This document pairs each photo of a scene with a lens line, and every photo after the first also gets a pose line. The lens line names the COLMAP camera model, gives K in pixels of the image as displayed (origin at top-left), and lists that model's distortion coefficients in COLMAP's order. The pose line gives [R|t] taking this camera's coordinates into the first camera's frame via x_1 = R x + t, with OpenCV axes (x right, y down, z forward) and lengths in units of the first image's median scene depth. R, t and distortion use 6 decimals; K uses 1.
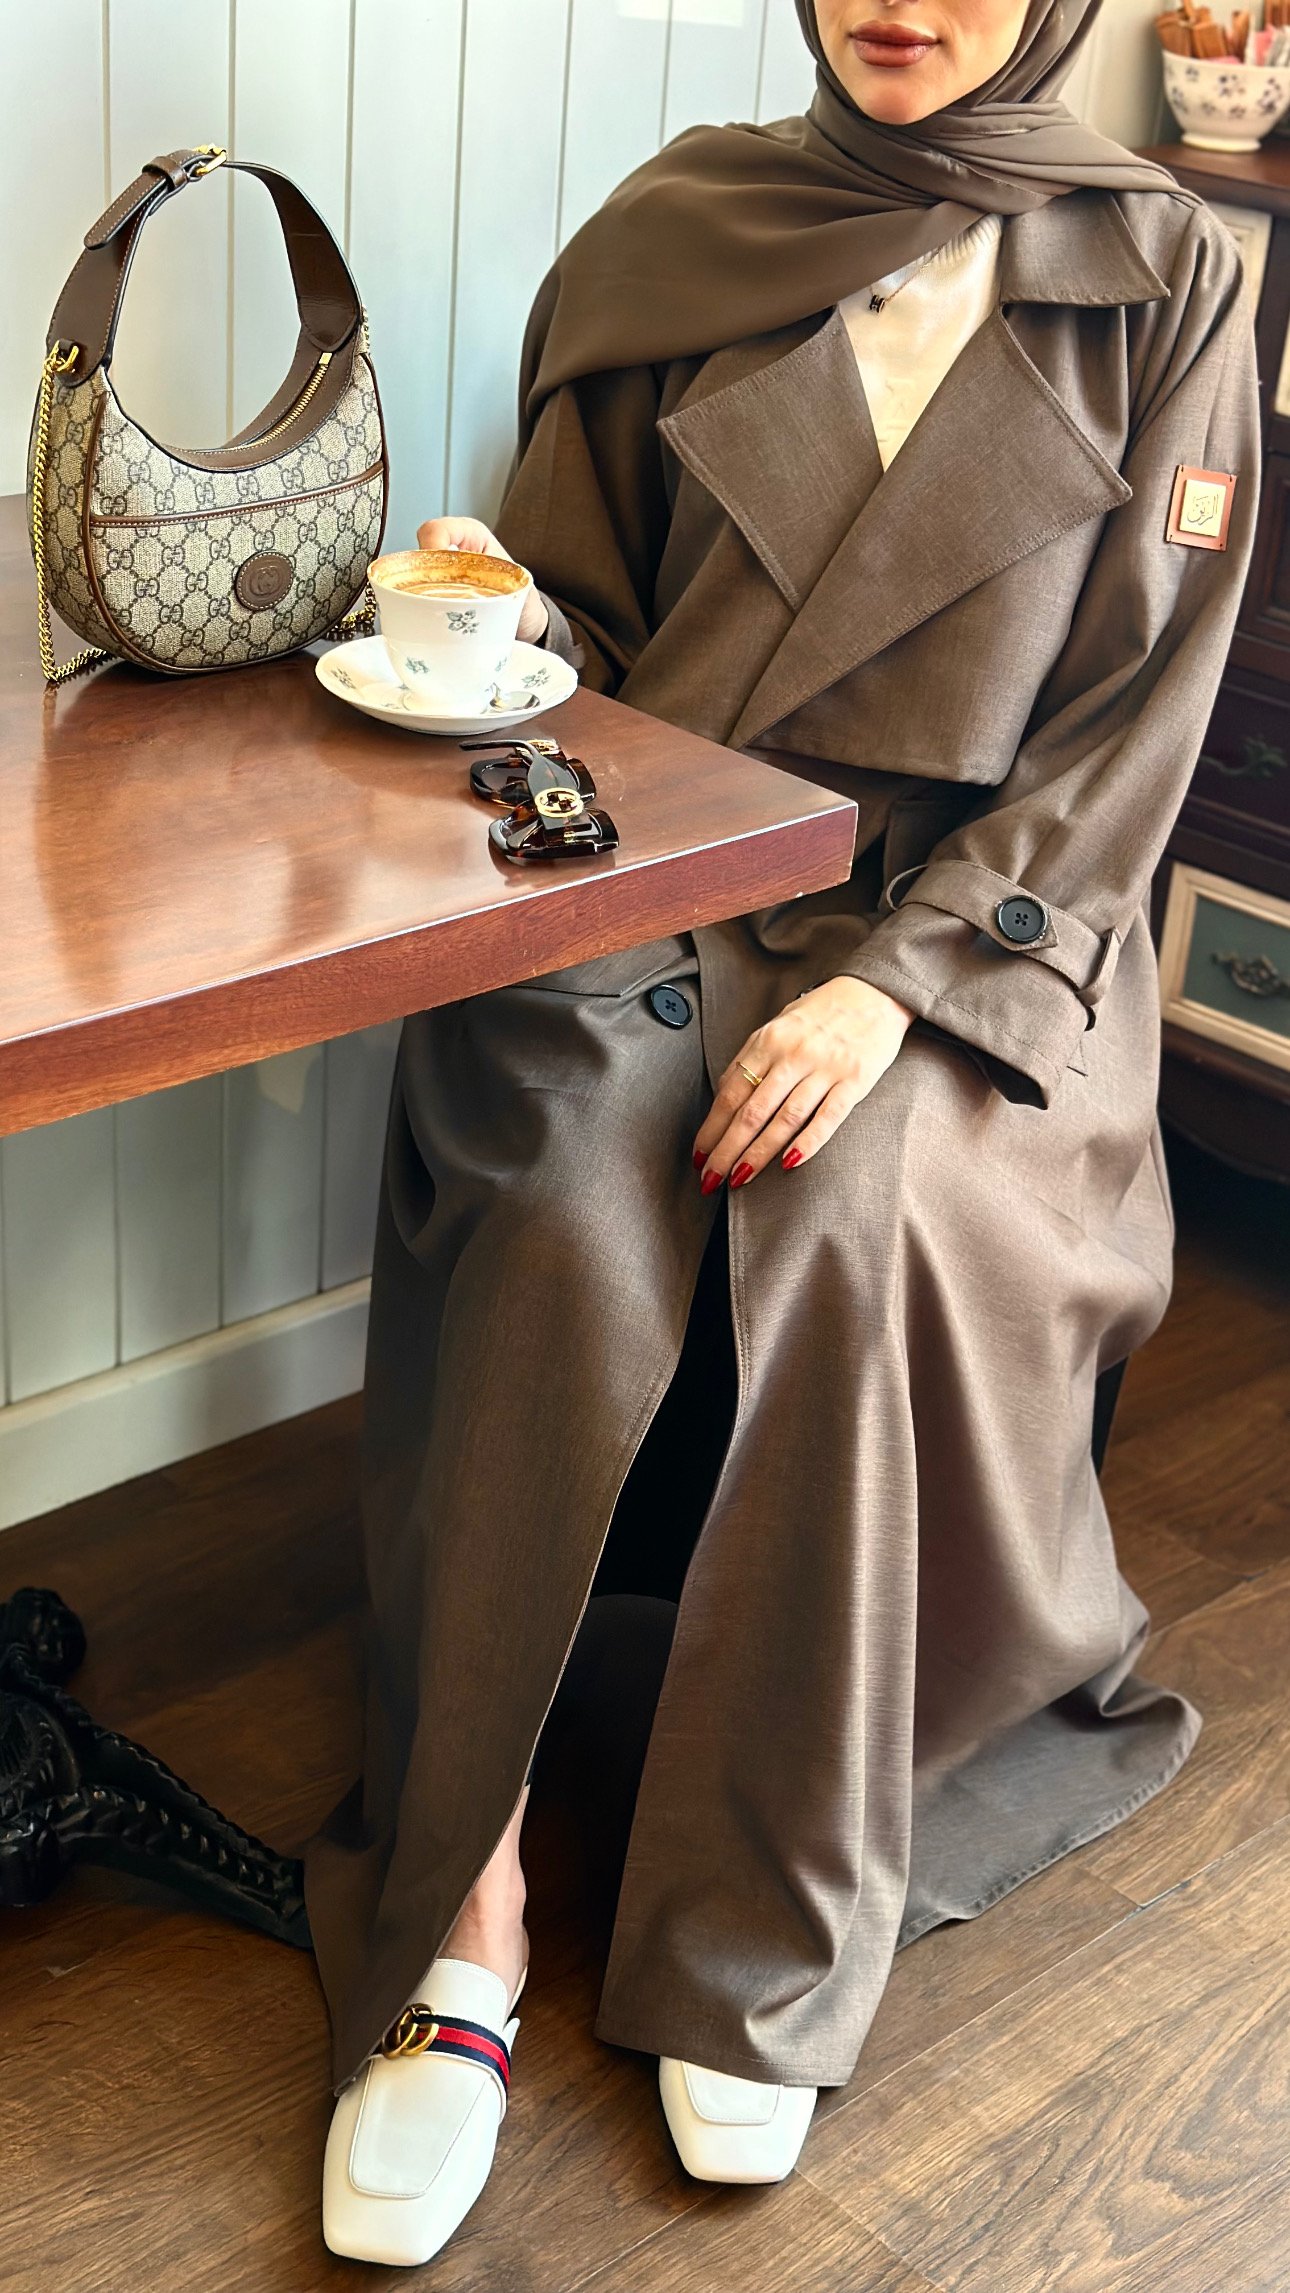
lens RADIAL K [[3090.9, 0, 645.0], [0, 3090.9, 1146.5], [0, 0, 1]] dist [0.081985, 1.135312]
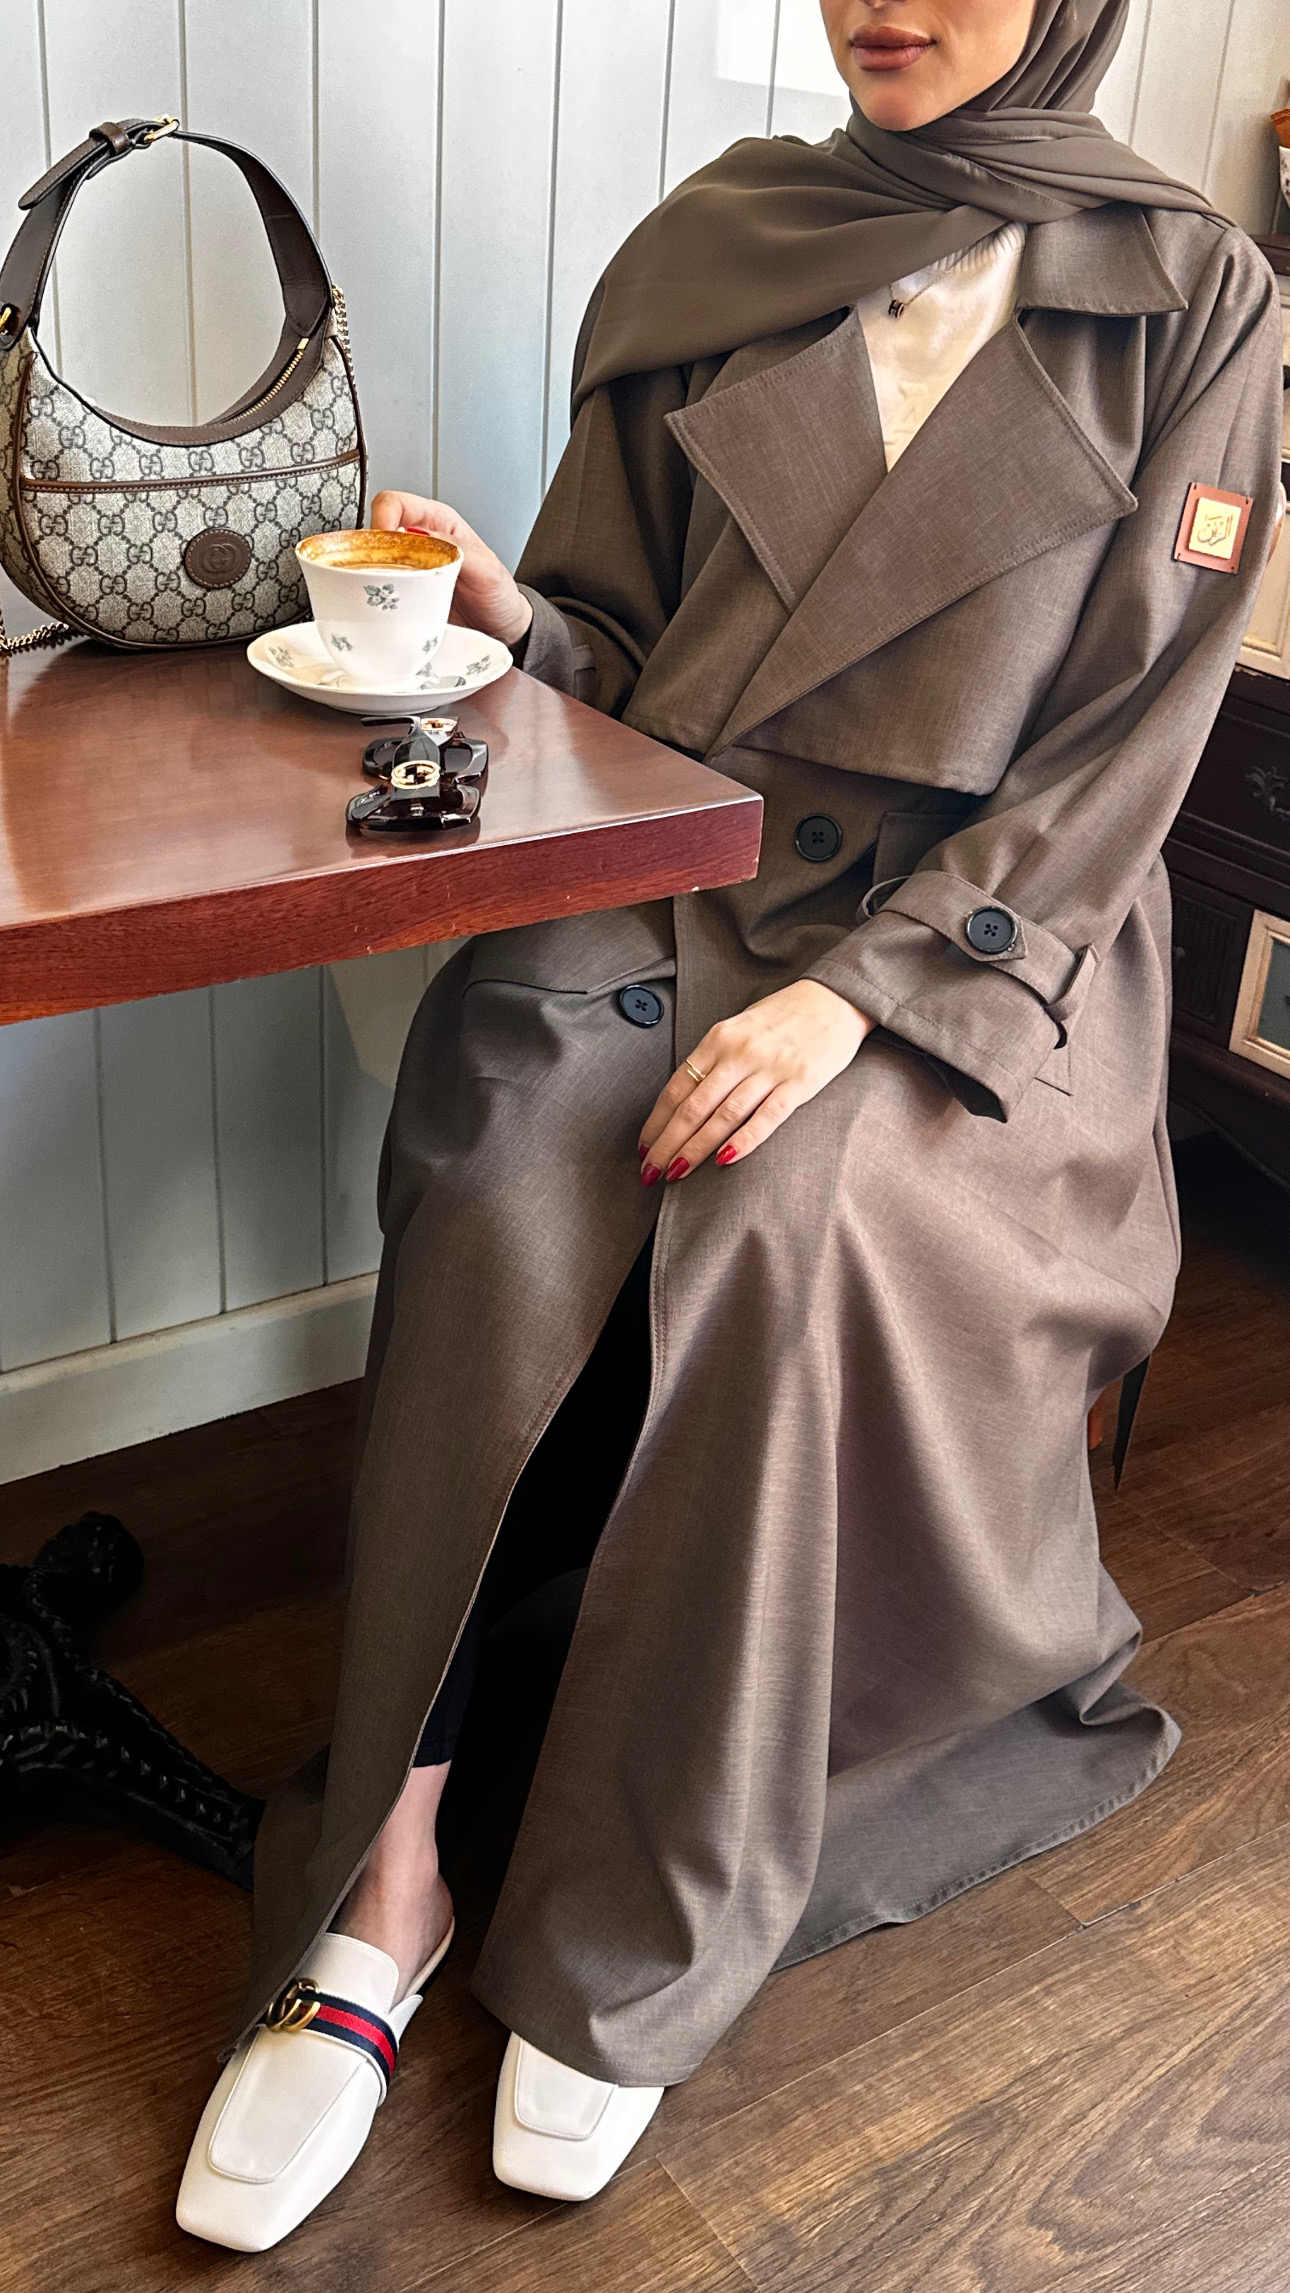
lens RADIAL K [[2336.9, 0, 645.0], [0, 2336.9, 1146.5], [0, 0, 1]] dist [0.151483, -0.016837]
pose [[0.987425, 0.054506, -0.148397, 0.127602], [-0.054244, 0.998511, 0.005812, -0.003158], [0.148493, 0.002311, 0.988911, 0.240621]]
